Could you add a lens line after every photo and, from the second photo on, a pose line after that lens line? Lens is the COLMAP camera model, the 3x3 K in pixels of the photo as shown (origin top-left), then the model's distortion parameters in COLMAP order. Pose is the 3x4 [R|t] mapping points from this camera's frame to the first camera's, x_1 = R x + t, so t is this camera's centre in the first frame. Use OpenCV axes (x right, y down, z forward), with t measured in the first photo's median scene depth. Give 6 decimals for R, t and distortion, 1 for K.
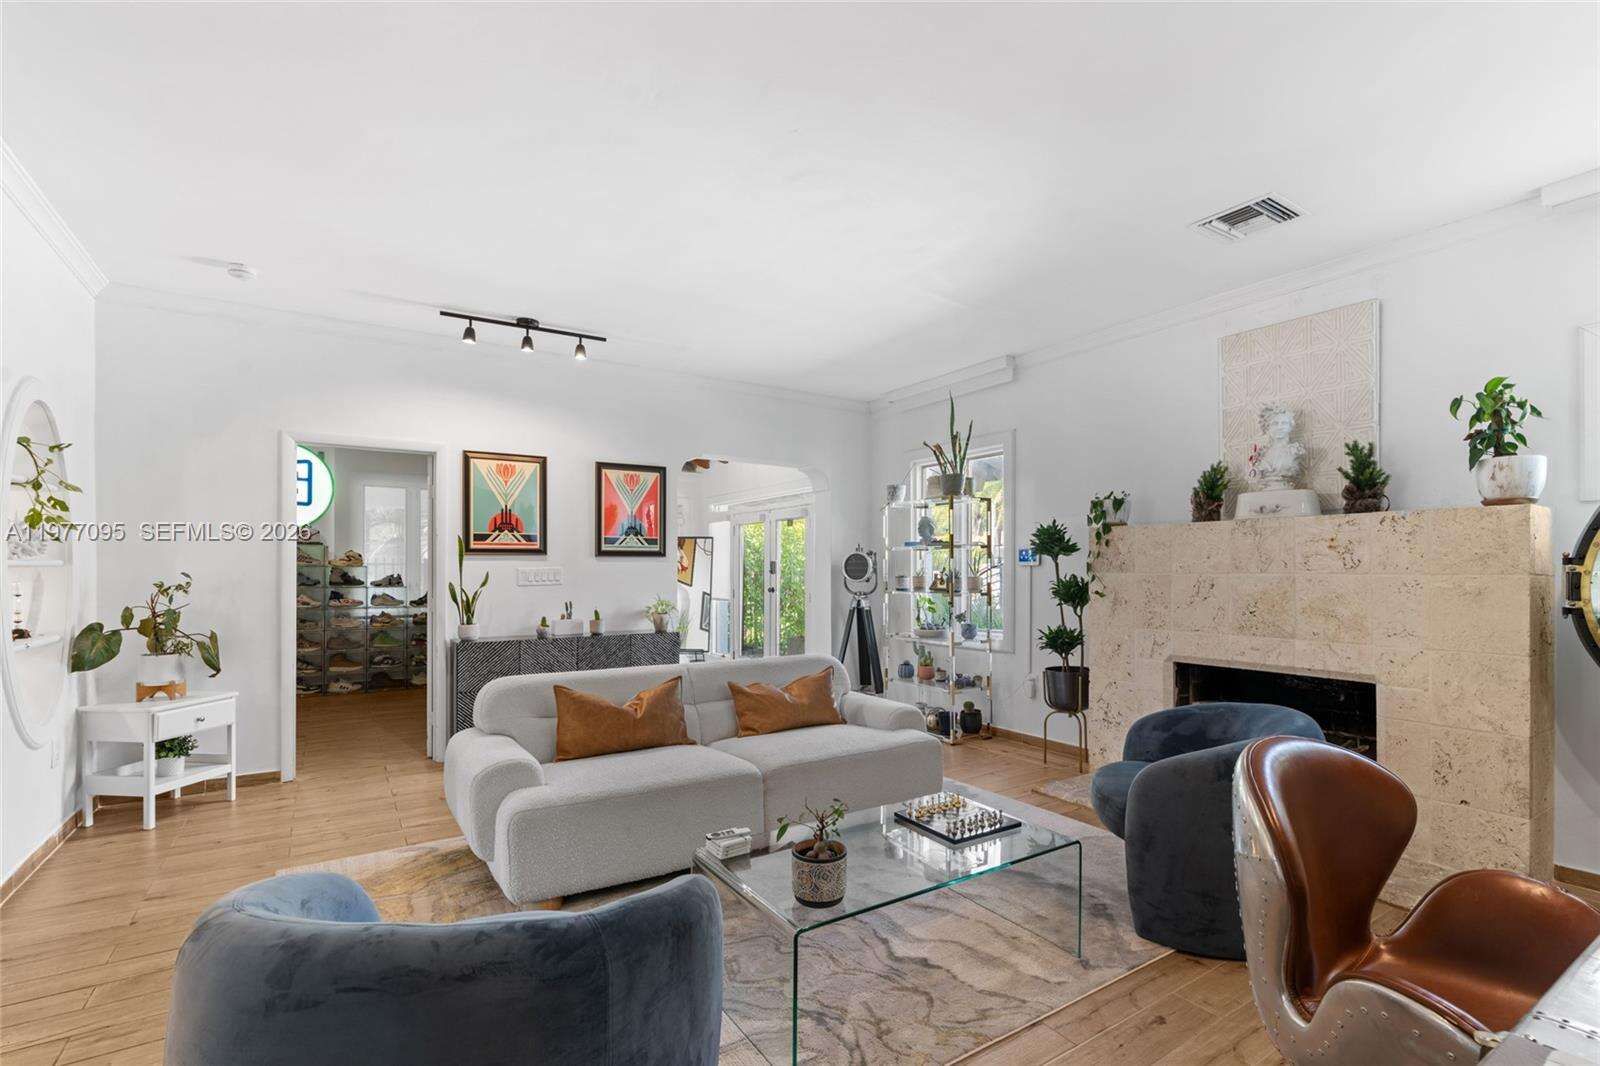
lens RADIAL K [[726.3, 0, 801.8], [0, 726.3, 566.9], [0, 0, 1]] dist [-0.000179, 0.000040]
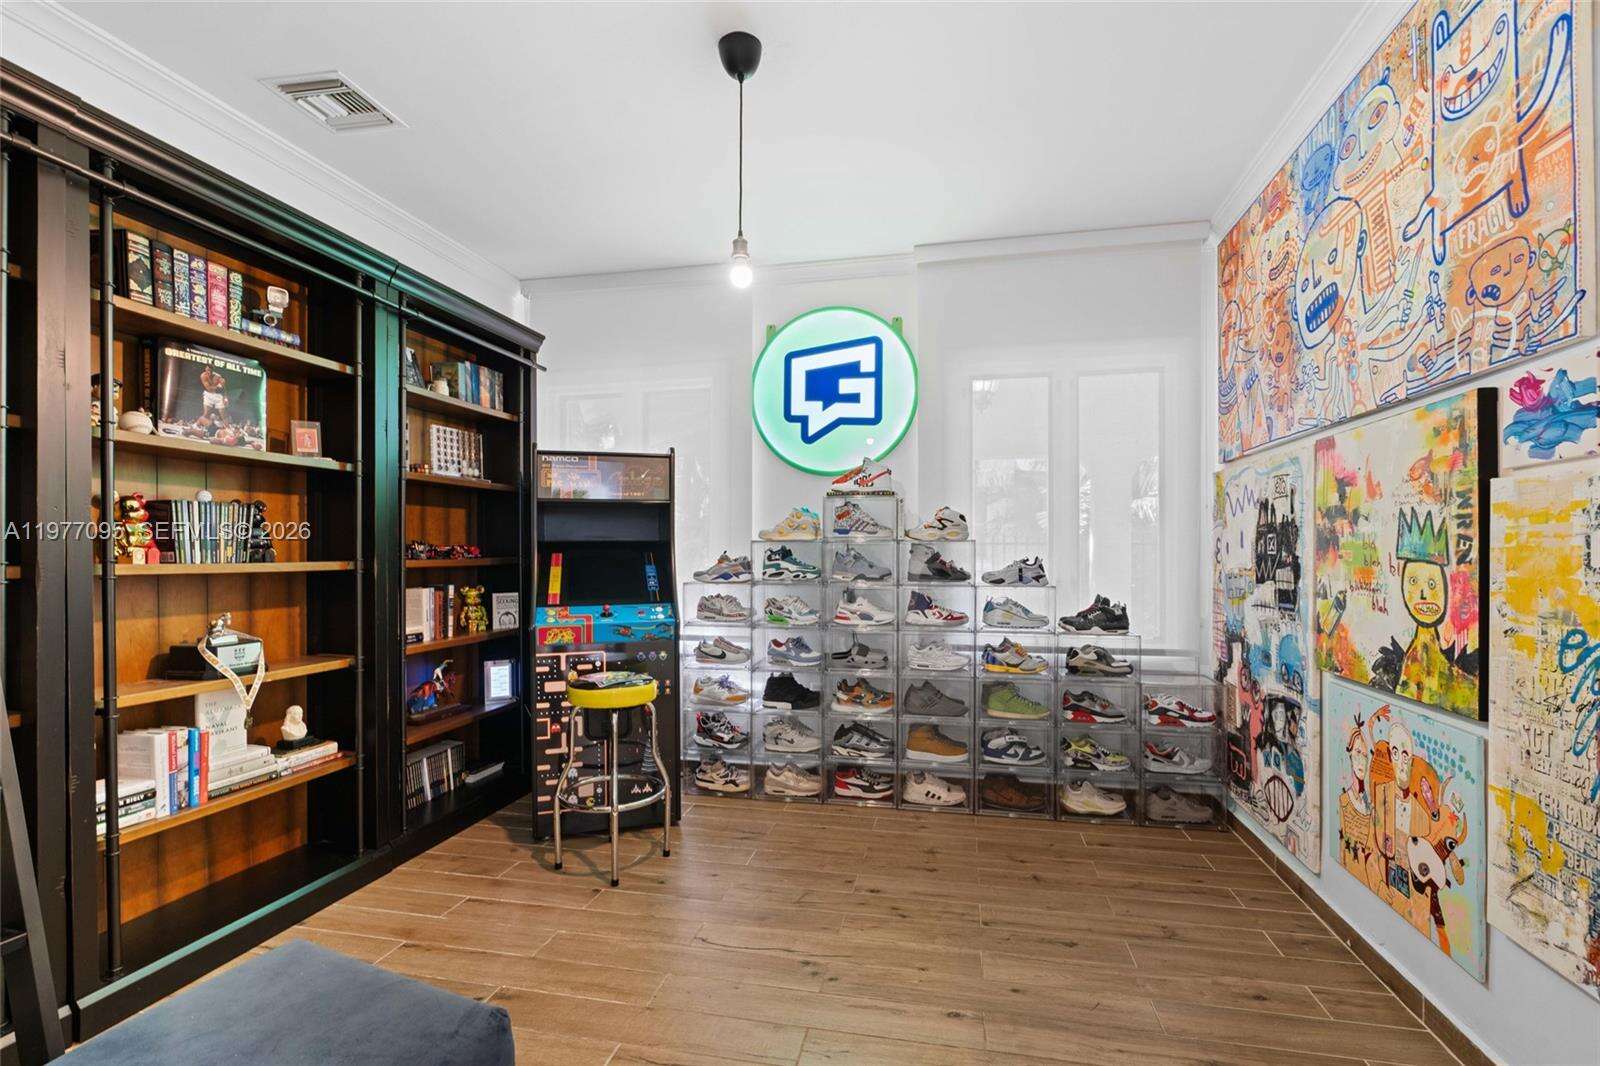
lens RADIAL K [[717.5, 0, 816.5], [0, 717.5, 560.0], [0, 0, 1]] dist [-0.000758, 0.000206]
pose [[0.713595, 0.002408, -0.700554, -0.517716], [0.004637, 0.999956, 0.008161, 0.011243], [0.700543, -0.009072, 0.713552, 0.890317]]
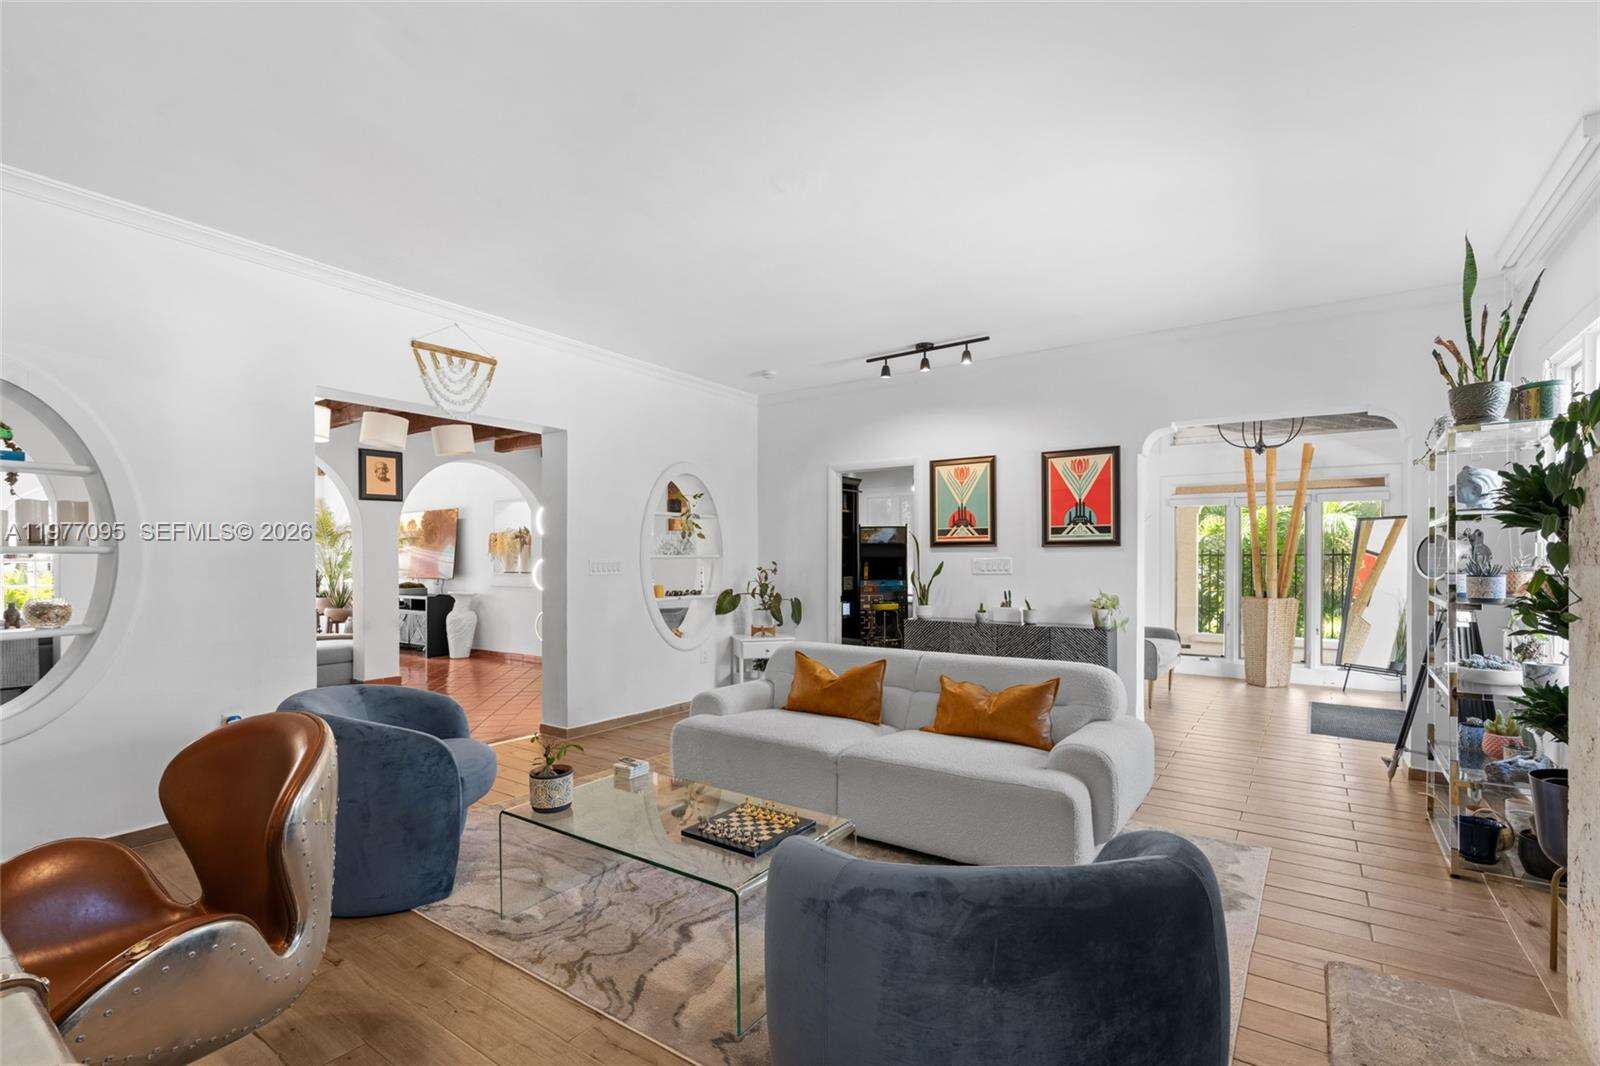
lens RADIAL K [[717.5, 0, 816.5], [0, 717.5, 560.0], [0, 0, 1]] dist [-0.000758, 0.000206]
pose [[0.394428, -0.001073, -0.918926, 0.520255], [0.001320, 0.999999, -0.000601, 0.003958], [0.918926, -0.000976, 0.394429, 0.334879]]
